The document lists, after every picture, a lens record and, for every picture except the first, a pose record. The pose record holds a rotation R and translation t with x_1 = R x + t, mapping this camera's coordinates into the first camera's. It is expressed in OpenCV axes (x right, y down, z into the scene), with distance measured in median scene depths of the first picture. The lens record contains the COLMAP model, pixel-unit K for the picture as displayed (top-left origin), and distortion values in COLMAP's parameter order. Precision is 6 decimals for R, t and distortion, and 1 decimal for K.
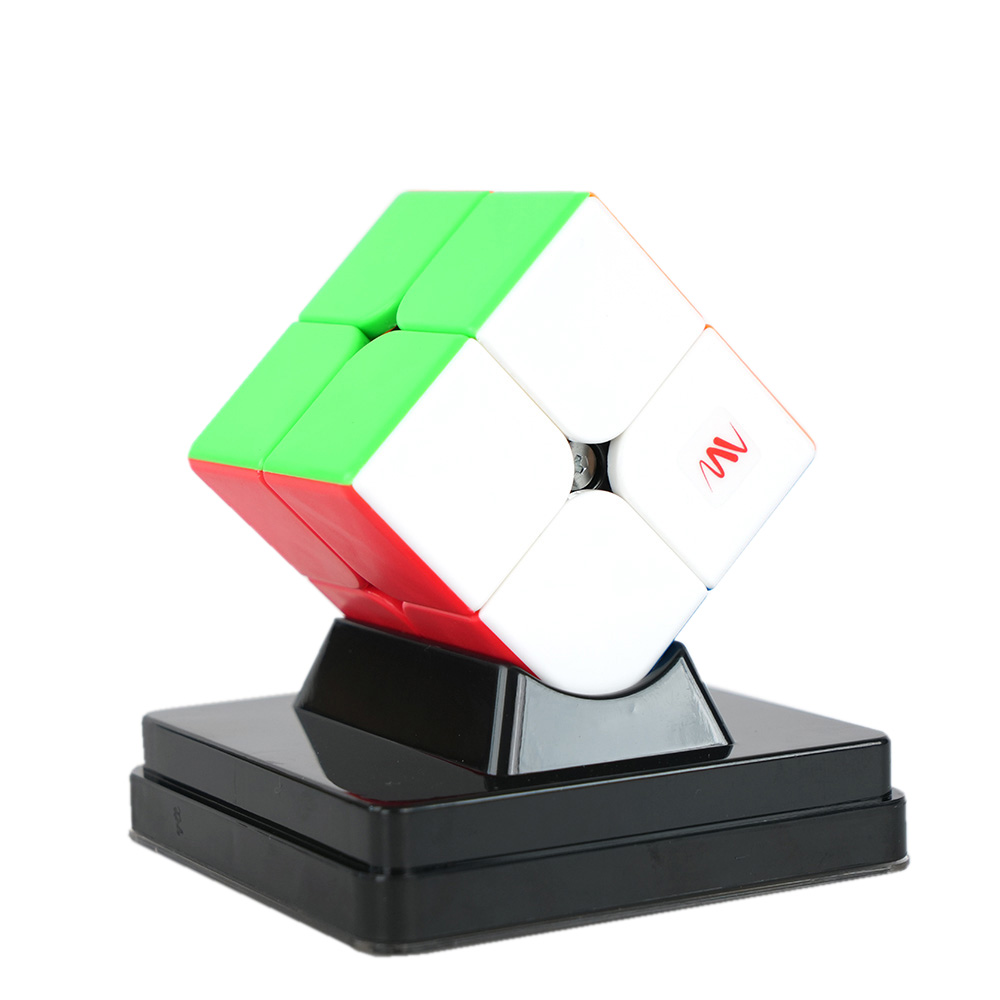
lens RADIAL K [[3788.0, 0, 502.2], [0, 3788.0, 497.9], [0, 0, 1]] dist [0.175761, 0.000000]
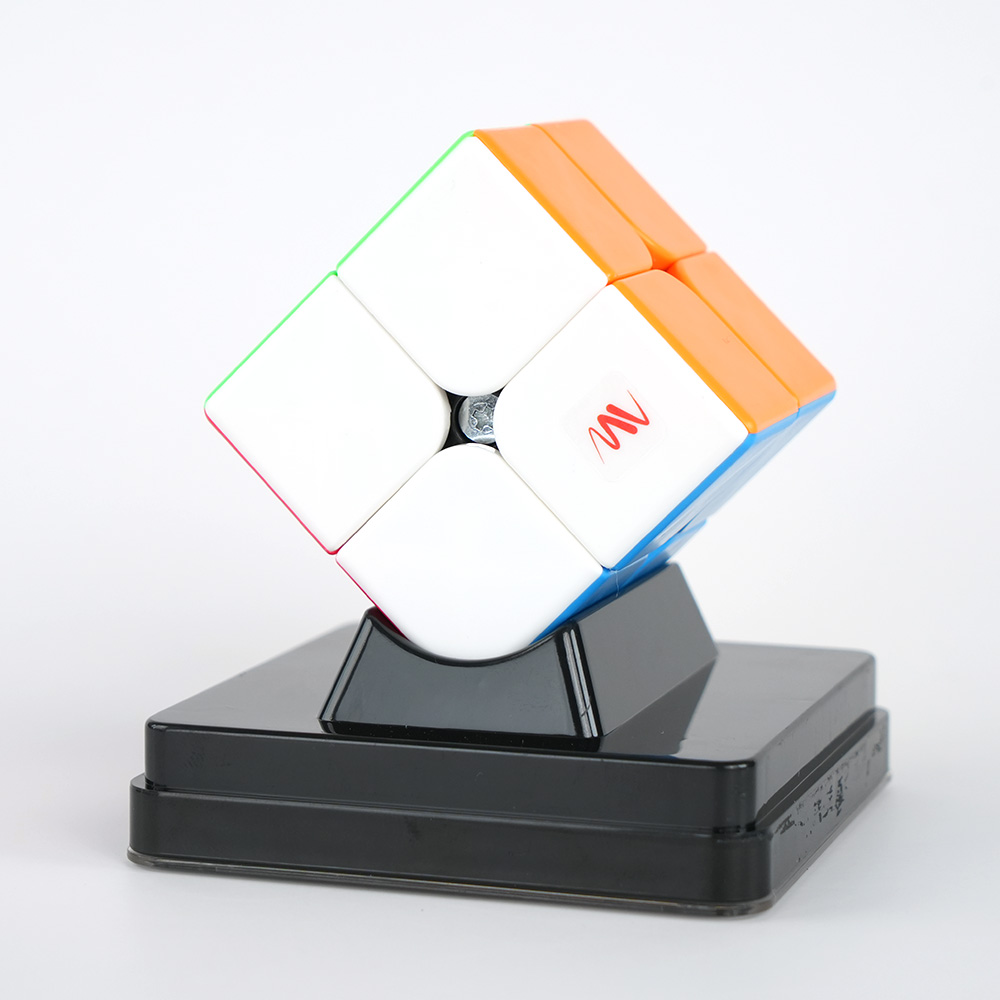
lens RADIAL K [[3788.0, 0, 492.1], [0, 3788.0, 499.0], [0, 0, 1]] dist [0.175761, 0.000000]
pose [[0.662970, 0.122116, -0.738620, 0.720170], [-0.098910, 0.992246, 0.075268, -0.059664], [0.742083, 0.023157, 0.669907, 0.360385]]
